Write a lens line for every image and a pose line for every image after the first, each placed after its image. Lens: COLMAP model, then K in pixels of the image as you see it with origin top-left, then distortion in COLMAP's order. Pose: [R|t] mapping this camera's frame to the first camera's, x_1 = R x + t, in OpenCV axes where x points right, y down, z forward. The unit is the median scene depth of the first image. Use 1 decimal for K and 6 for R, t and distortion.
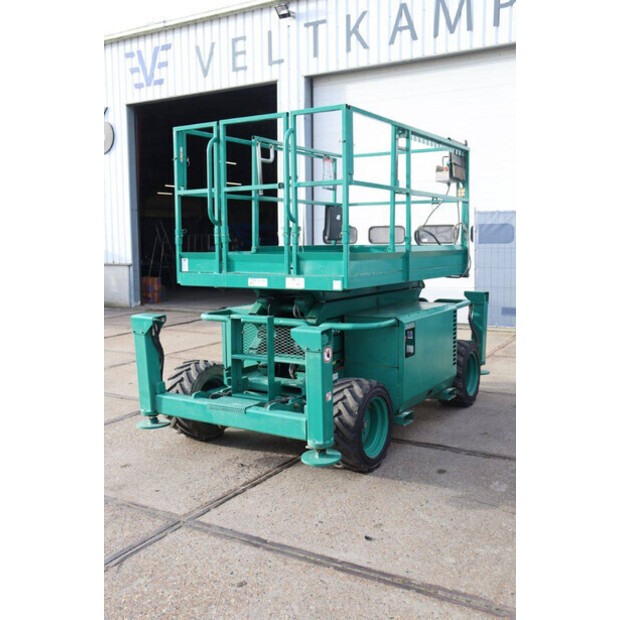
lens RADIAL K [[654.7, 0, 309.6], [0, 654.7, 313.0], [0, 0, 1]] dist [-0.012714, 0.000000]
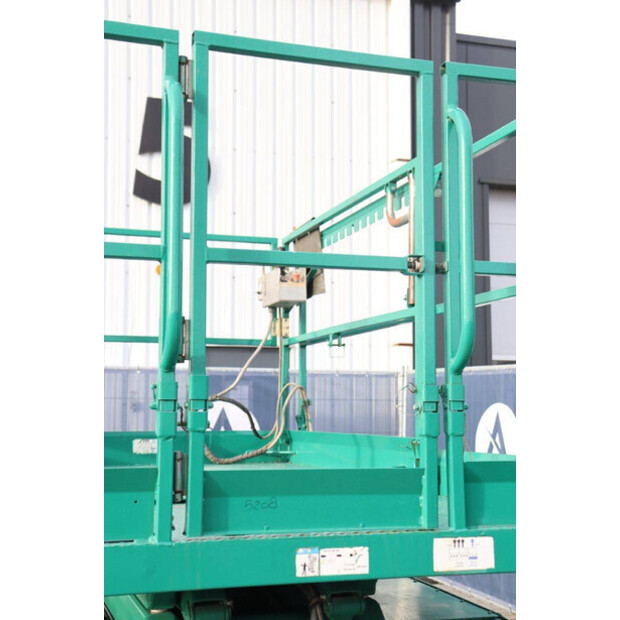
lens RADIAL K [[954.2, 0, 311.1], [0, 954.2, 311.9], [0, 0, 1]] dist [0.103081, 0.000000]
pose [[0.649650, 0.089963, 0.754892, -0.448600], [0.078594, 0.979705, -0.184392, -0.081338], [-0.756160, 0.179120, 0.629395, 0.722973]]
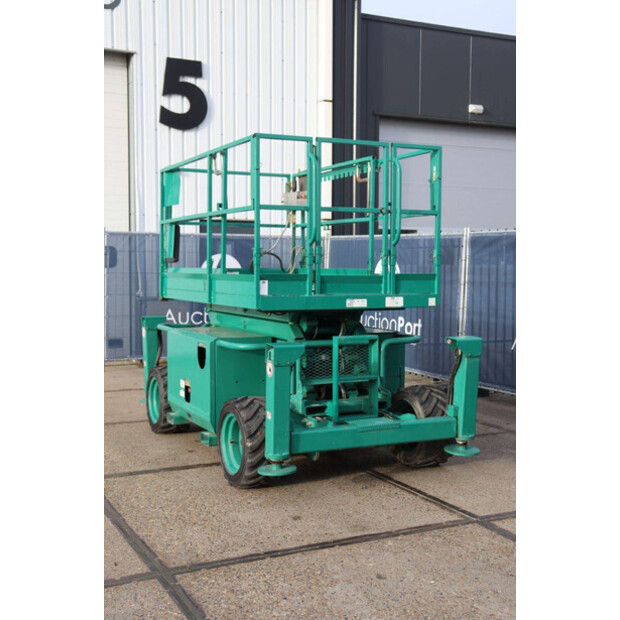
lens RADIAL K [[816.0, 0, 310.1], [0, 816.0, 308.7], [0, 0, 1]] dist [0.033010, 0.000000]
pose [[0.548817, -0.033092, 0.835287, -1.205712], [0.084452, 0.996299, -0.016018, -0.024529], [-0.831665, 0.079333, 0.549581, 0.377343]]
